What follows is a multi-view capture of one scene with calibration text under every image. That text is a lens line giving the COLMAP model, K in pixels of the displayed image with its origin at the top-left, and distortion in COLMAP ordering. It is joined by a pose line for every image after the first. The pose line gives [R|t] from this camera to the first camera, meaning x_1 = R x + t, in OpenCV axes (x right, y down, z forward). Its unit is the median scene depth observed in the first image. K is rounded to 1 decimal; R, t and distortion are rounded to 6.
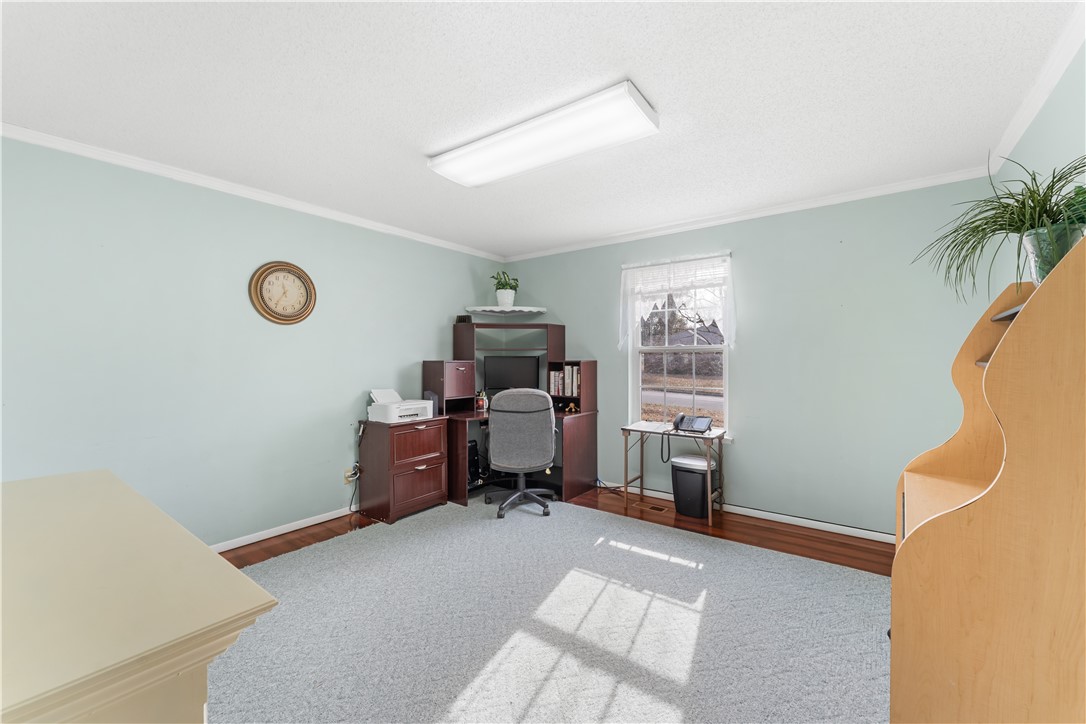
lens RADIAL K [[441.5, 0, 534.3], [0, 441.5, 359.8], [0, 0, 1]] dist [0.000057, 0.000118]
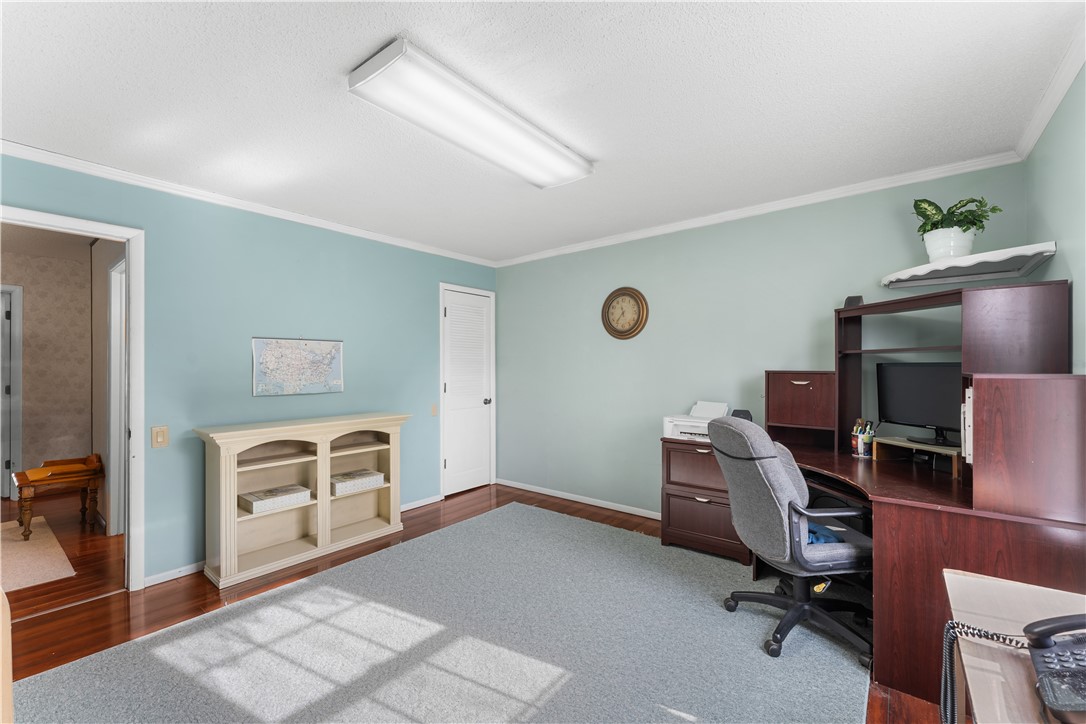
lens RADIAL K [[441.5, 0, 535.6], [0, 441.5, 363.5], [0, 0, 1]] dist [0.000057, 0.000118]
pose [[-0.038223, -0.001770, -0.999268, 0.583848], [0.008021, 0.999966, -0.002078, -0.011644], [0.999237, -0.008095, -0.038208, 0.723436]]
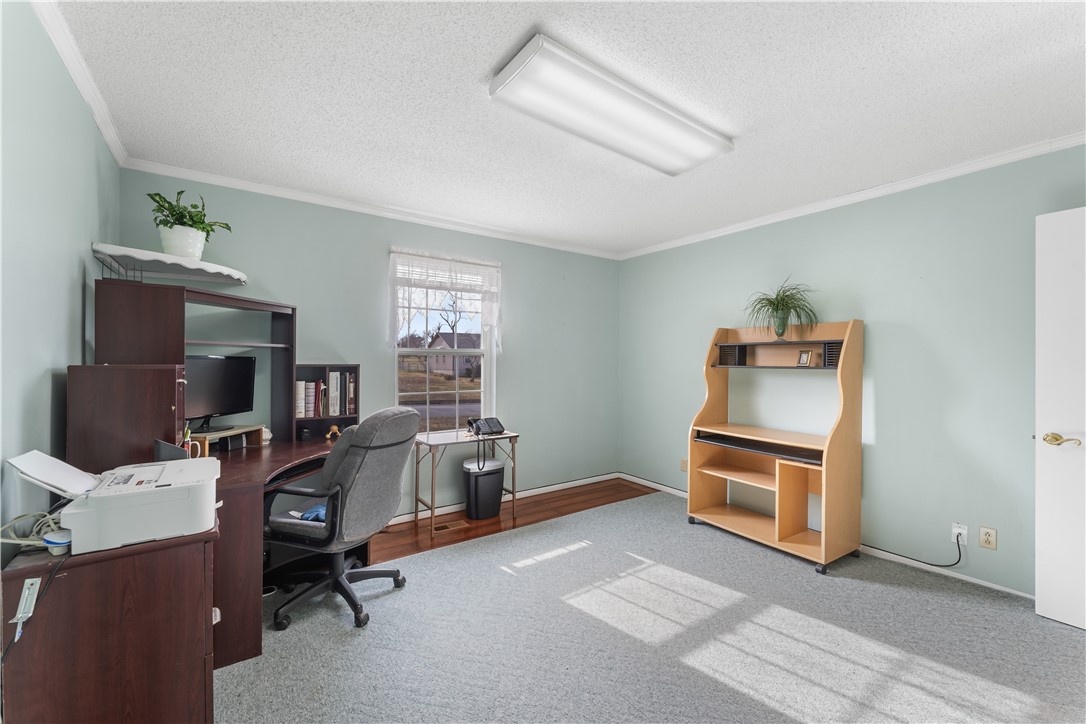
lens RADIAL K [[441.5, 0, 541.7], [0, 441.5, 365.7], [0, 0, 1]] dist [0.000057, 0.000118]
pose [[0.291718, -0.004225, 0.956495, -0.572161], [-0.008802, 0.999936, 0.007101, -0.003825], [-0.956464, -0.010490, 0.291662, 0.580287]]
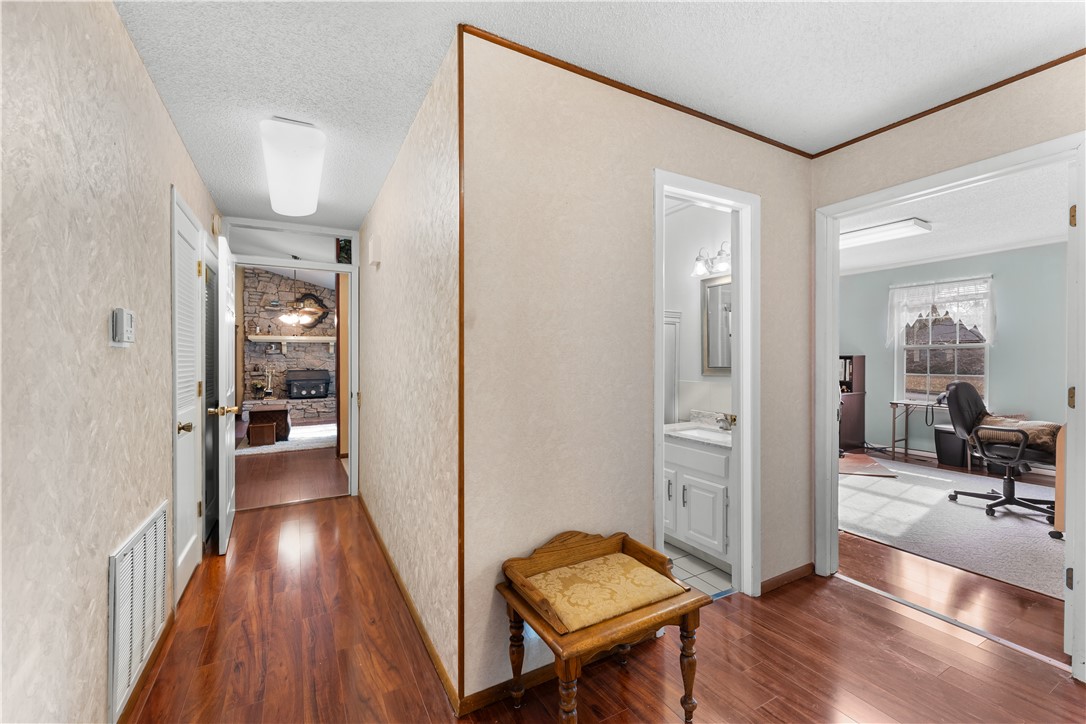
lens RADIAL K [[441.5, 0, 536.7], [0, 441.5, 361.0], [0, 0, 1]] dist [0.000057, 0.000118]
pose [[0.906758, 0.004198, -0.421630, -0.249144], [0.000021, 0.999950, 0.010000, 0.006114], [0.421651, -0.009077, 0.906713, -0.816586]]
